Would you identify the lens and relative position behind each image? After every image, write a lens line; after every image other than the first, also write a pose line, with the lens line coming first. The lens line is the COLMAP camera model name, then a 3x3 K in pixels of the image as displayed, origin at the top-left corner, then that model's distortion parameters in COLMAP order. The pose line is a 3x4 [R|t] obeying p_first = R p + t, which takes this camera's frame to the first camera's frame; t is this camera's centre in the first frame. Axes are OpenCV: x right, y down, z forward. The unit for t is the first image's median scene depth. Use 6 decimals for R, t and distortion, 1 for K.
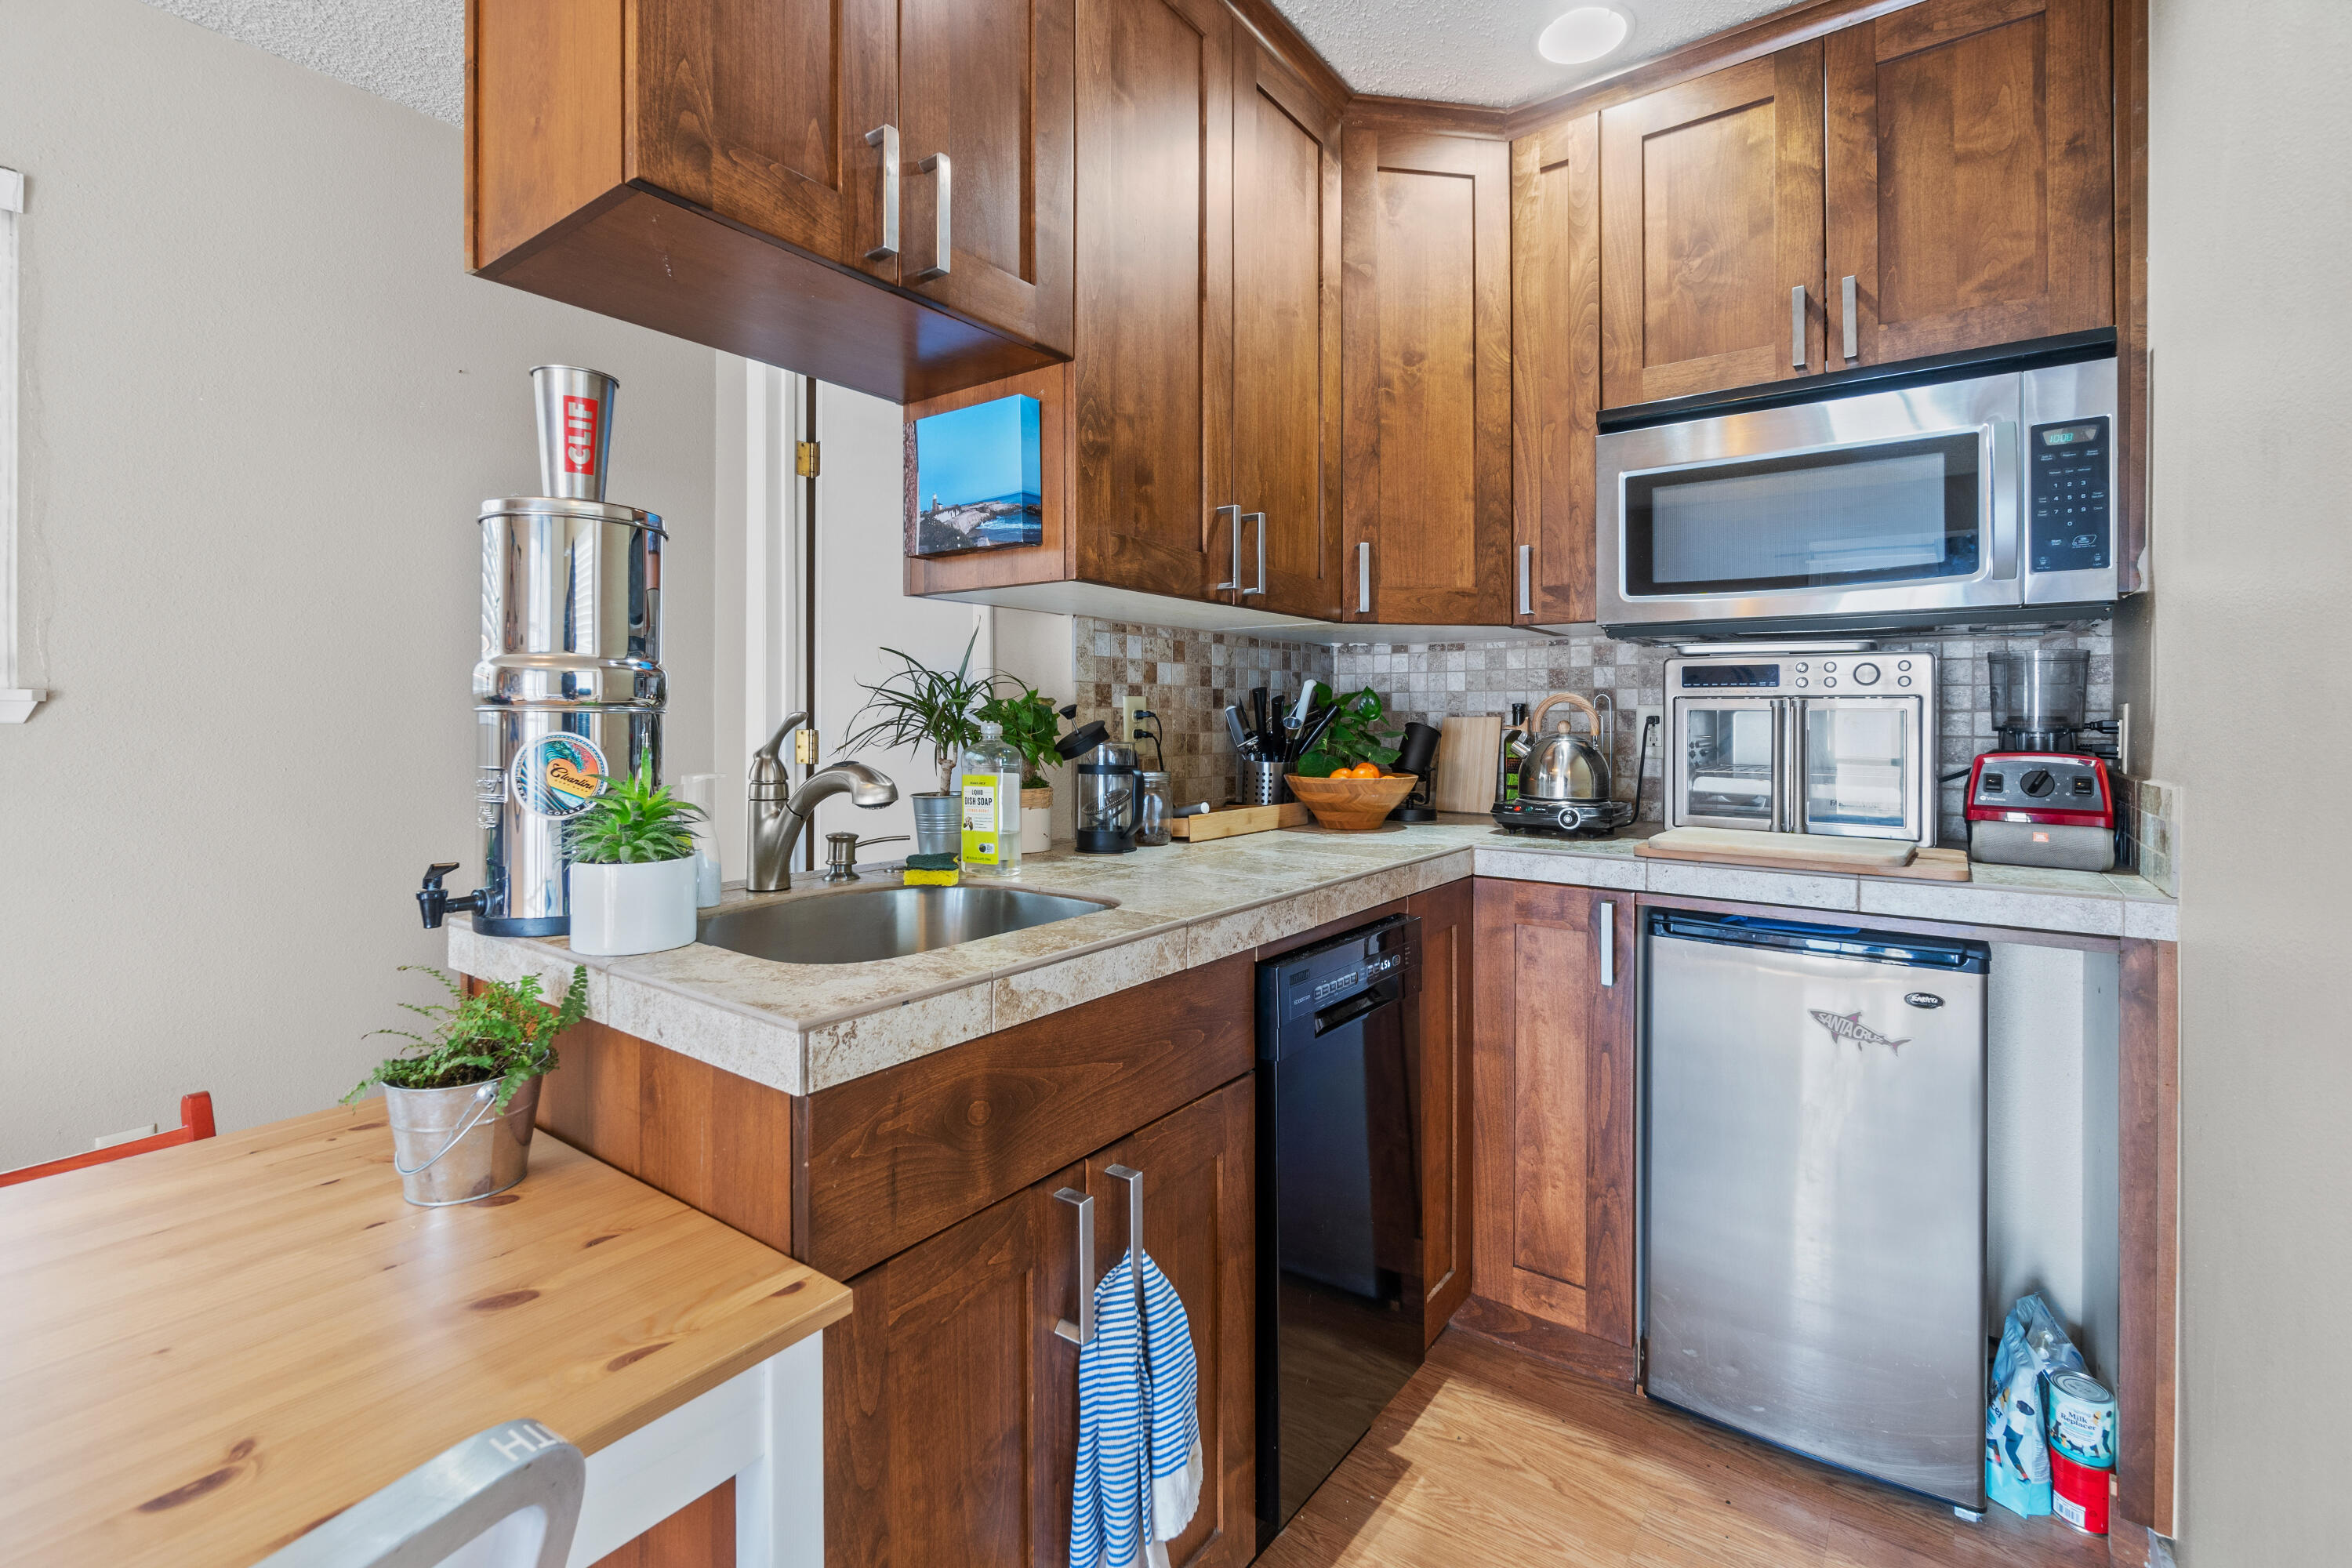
lens RADIAL K [[1040.0, 0, 1173.2], [0, 1040.0, 706.8], [0, 0, 1]] dist [-0.003835, 0.000383]
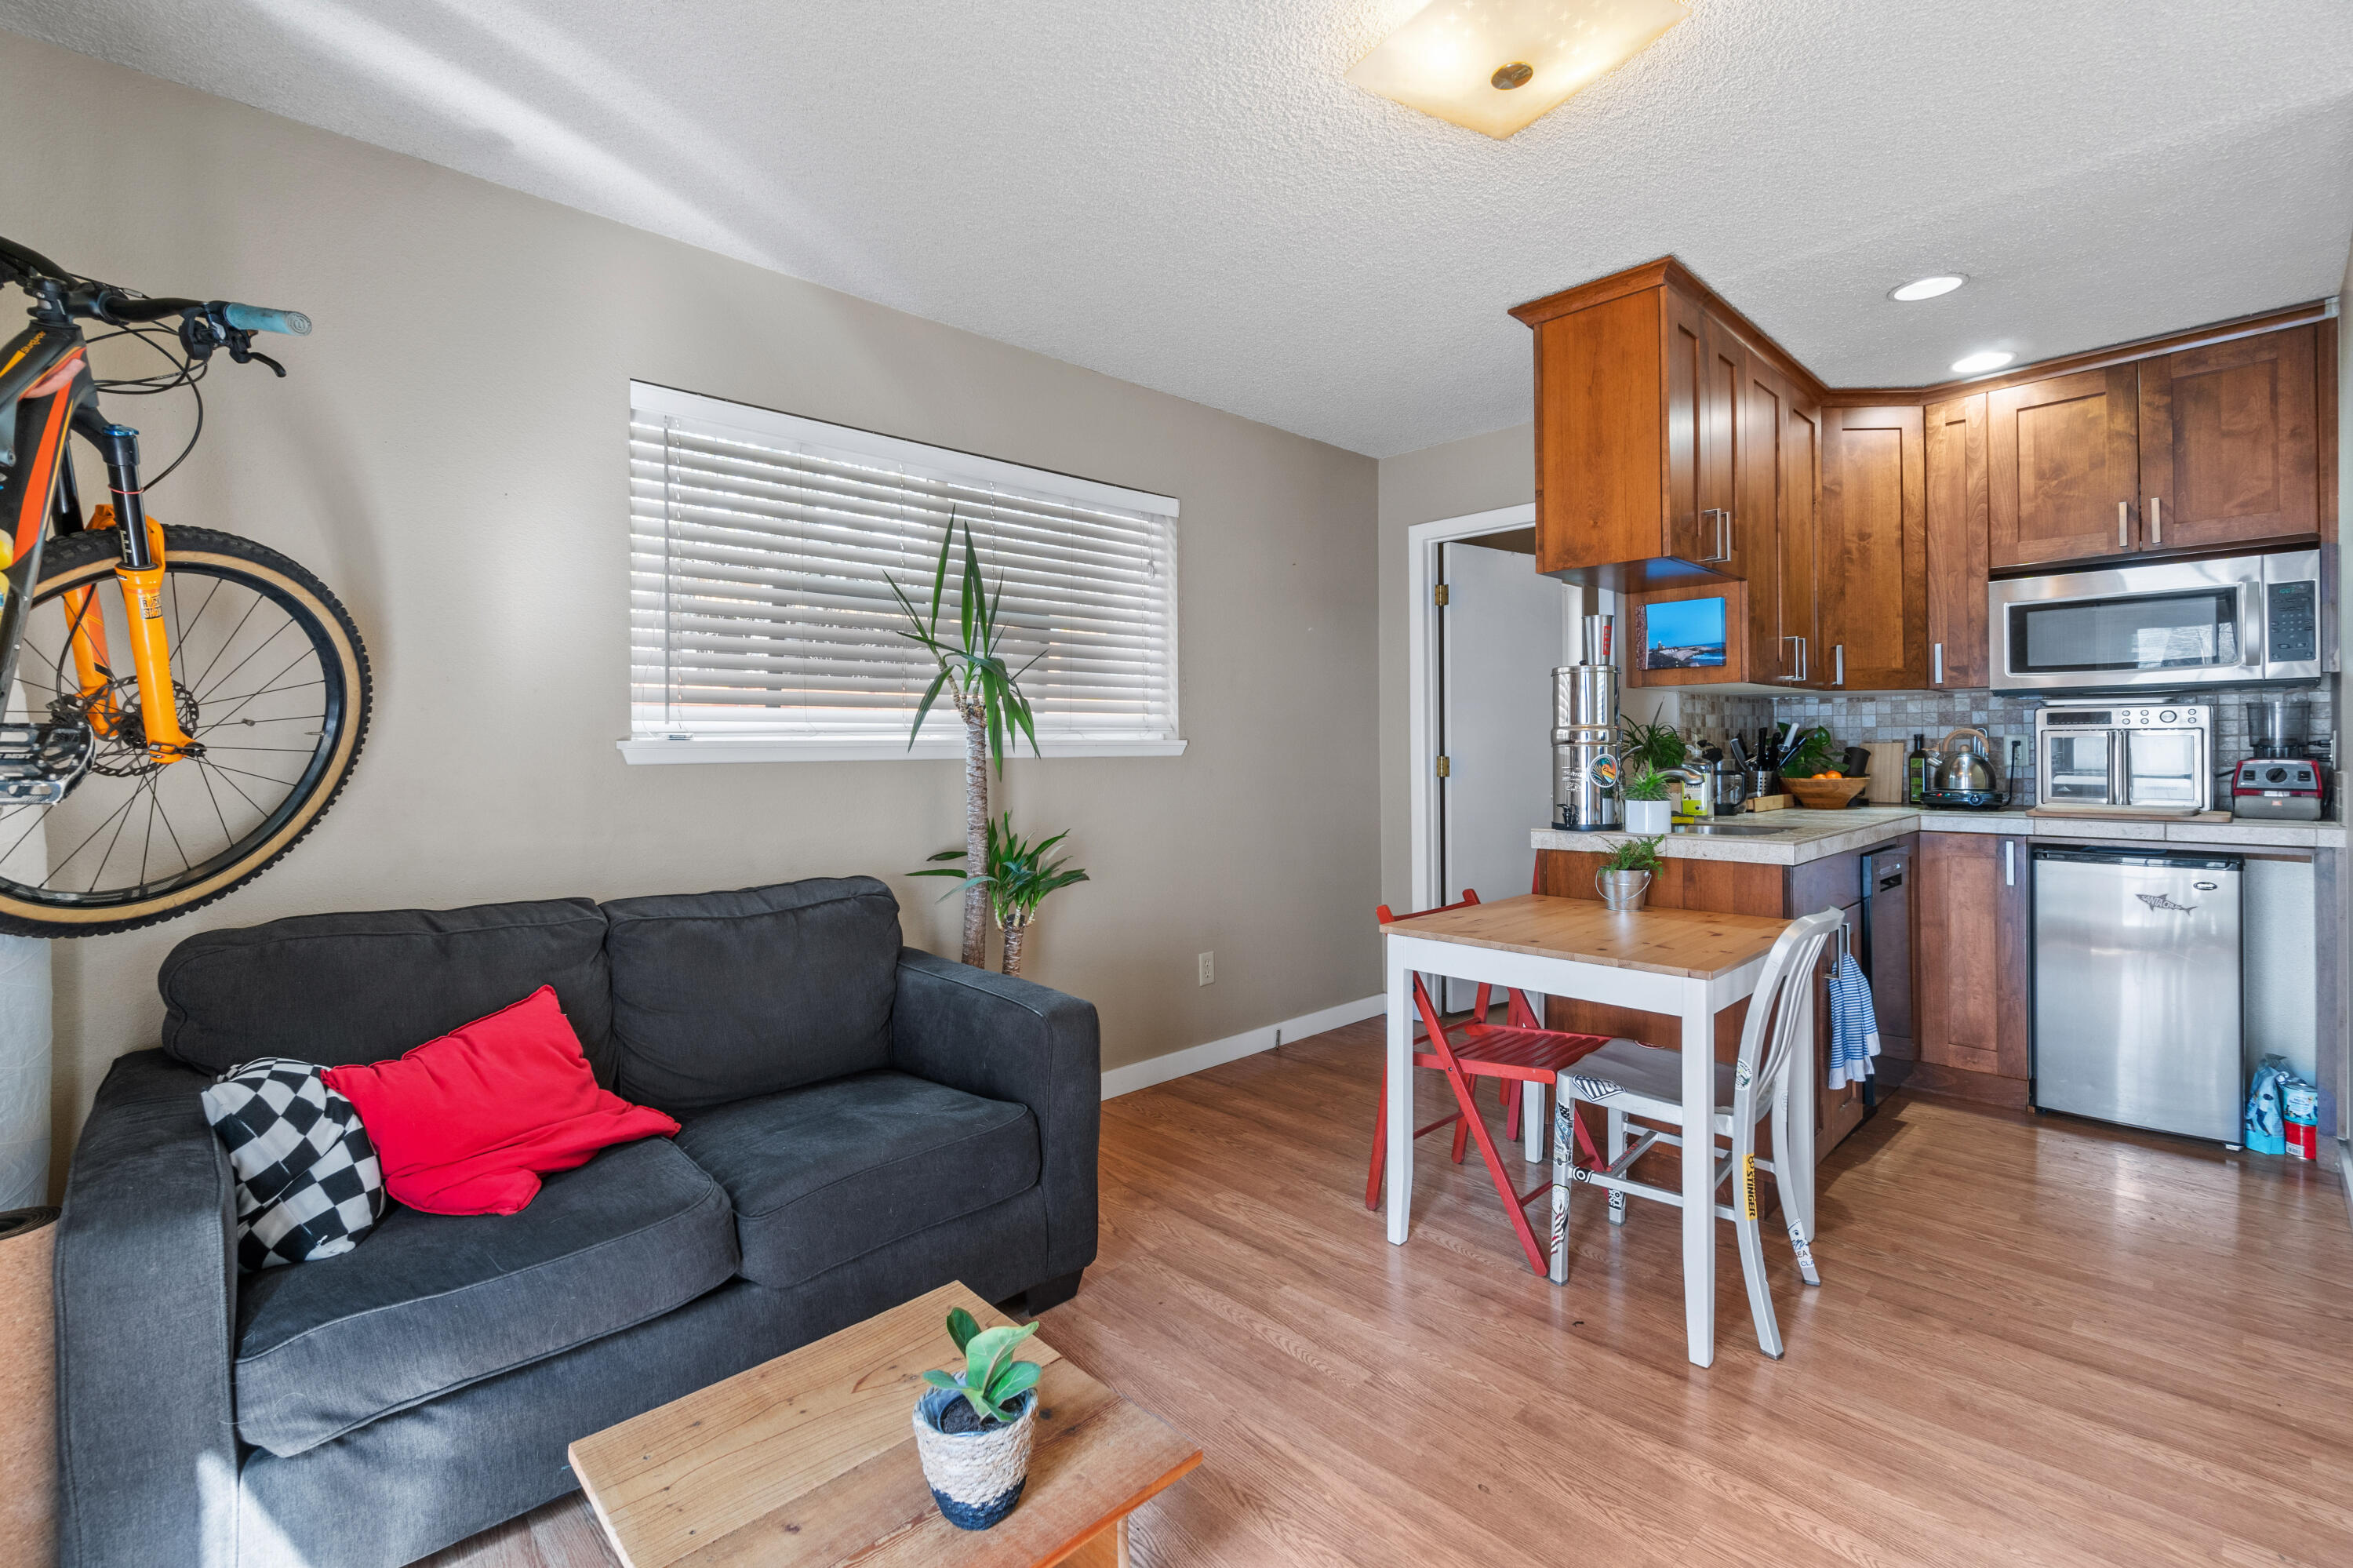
lens RADIAL K [[1035.5, 0, 1166.3], [0, 1035.5, 746.6], [0, 0, 1]] dist [-0.000757, -0.000128]
pose [[0.985814, -0.014067, -0.167250, -0.734361], [0.015423, 0.999858, 0.006810, -0.017488], [0.167131, -0.009293, 0.985891, -1.044658]]
